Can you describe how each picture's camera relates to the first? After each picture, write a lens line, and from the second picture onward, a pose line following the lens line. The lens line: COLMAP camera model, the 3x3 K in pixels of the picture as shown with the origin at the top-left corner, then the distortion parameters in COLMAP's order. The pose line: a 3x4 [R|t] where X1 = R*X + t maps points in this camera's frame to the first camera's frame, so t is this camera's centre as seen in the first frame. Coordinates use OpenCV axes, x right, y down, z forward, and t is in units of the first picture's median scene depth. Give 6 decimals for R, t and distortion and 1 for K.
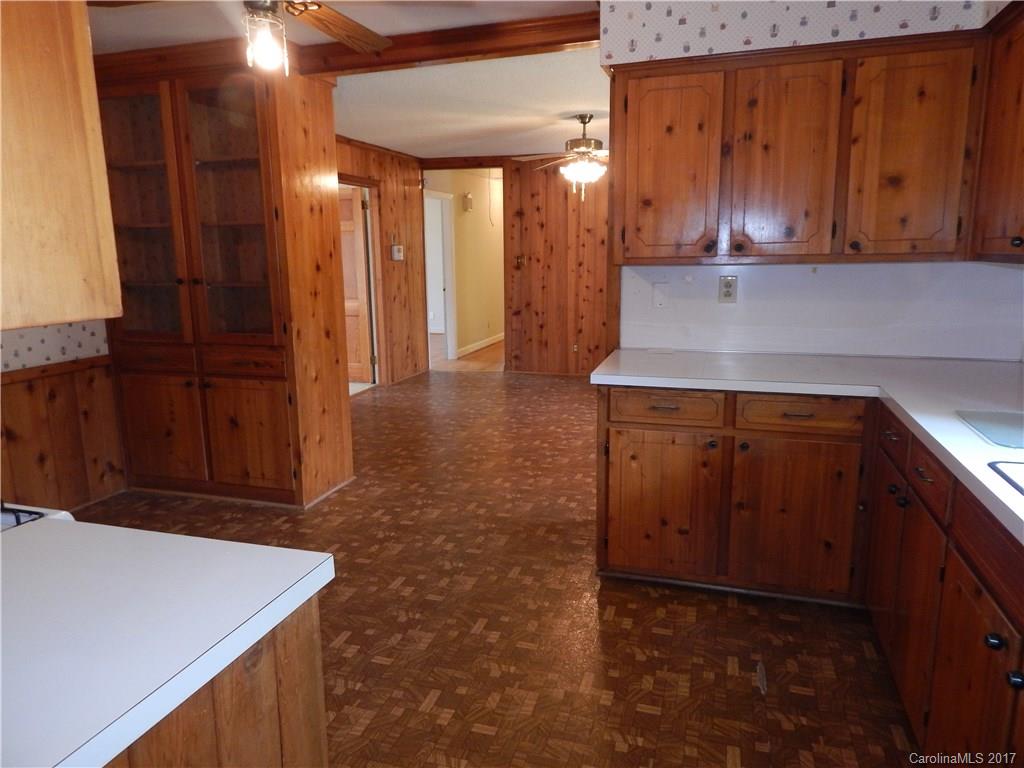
lens RADIAL K [[680.1, 0, 520.2], [0, 680.1, 383.3], [0, 0, 1]] dist [0.016158, -0.019075]
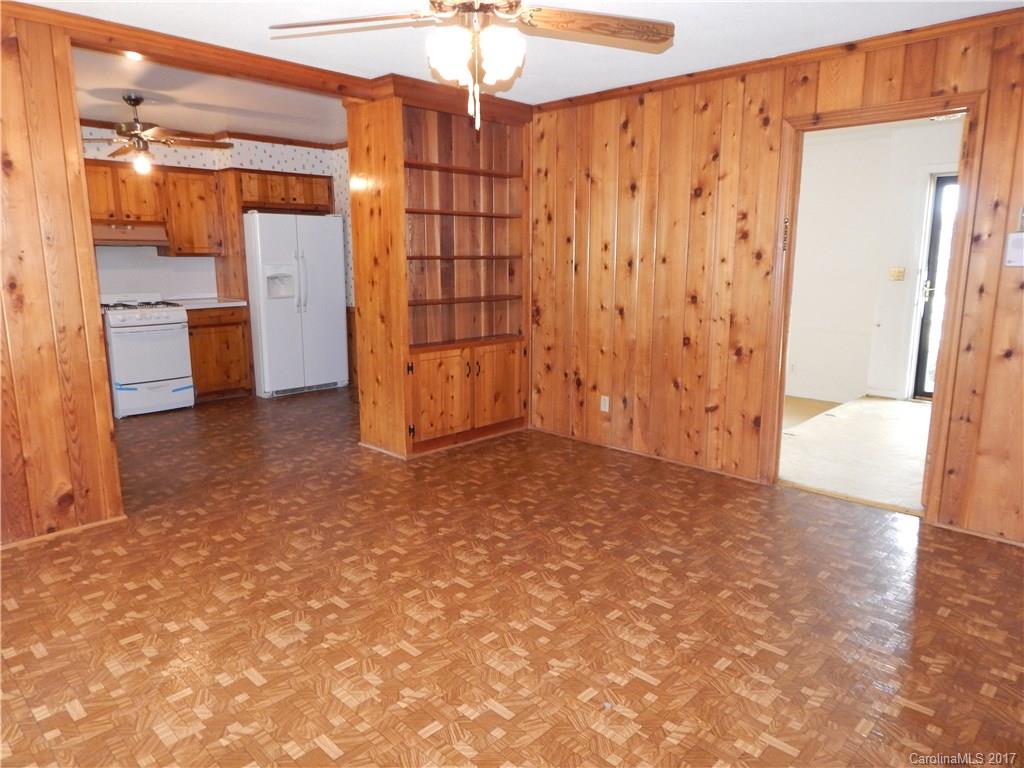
lens RADIAL K [[680.1, 0, 511.1], [0, 680.1, 383.7], [0, 0, 1]] dist [0.016158, -0.019075]
pose [[-0.463264, 0.166423, -0.870454, 0.661430], [-0.169142, 0.947550, 0.271182, -0.326392], [0.869930, 0.272859, -0.410817, 1.735072]]
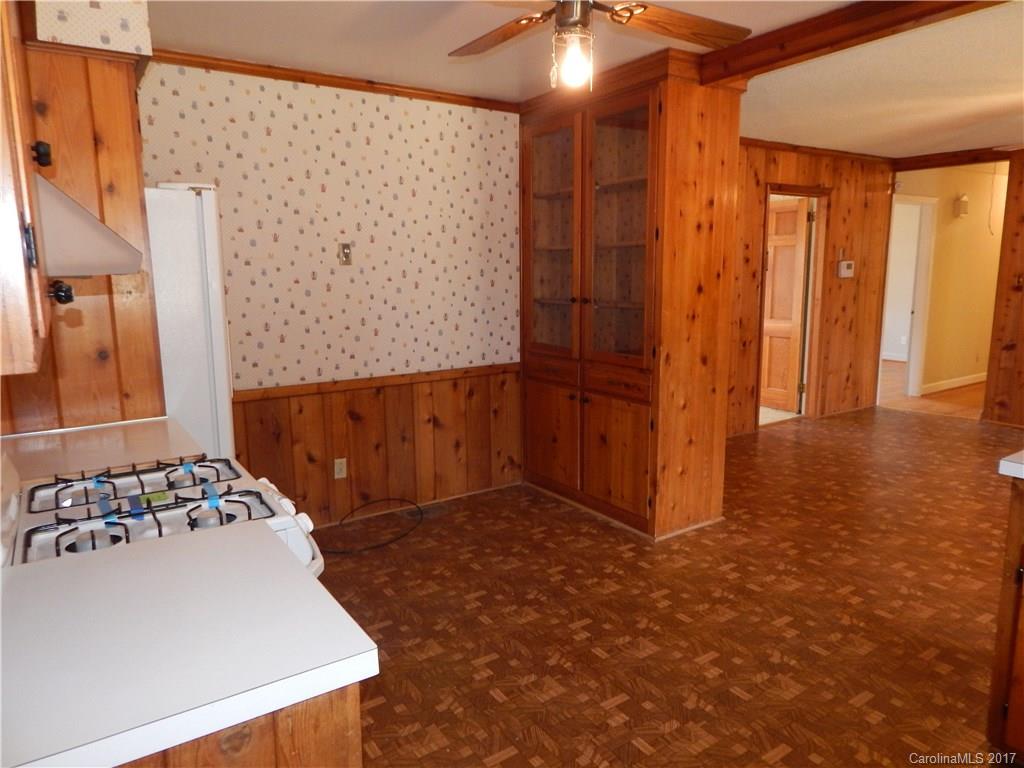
lens RADIAL K [[680.1, 0, 514.3], [0, 680.1, 383.9], [0, 0, 1]] dist [0.016158, -0.019075]
pose [[0.775436, 0.105319, -0.622581, 0.099745], [-0.116109, 0.992962, 0.023359, -0.032829], [0.620659, 0.054174, 0.782207, 0.116826]]
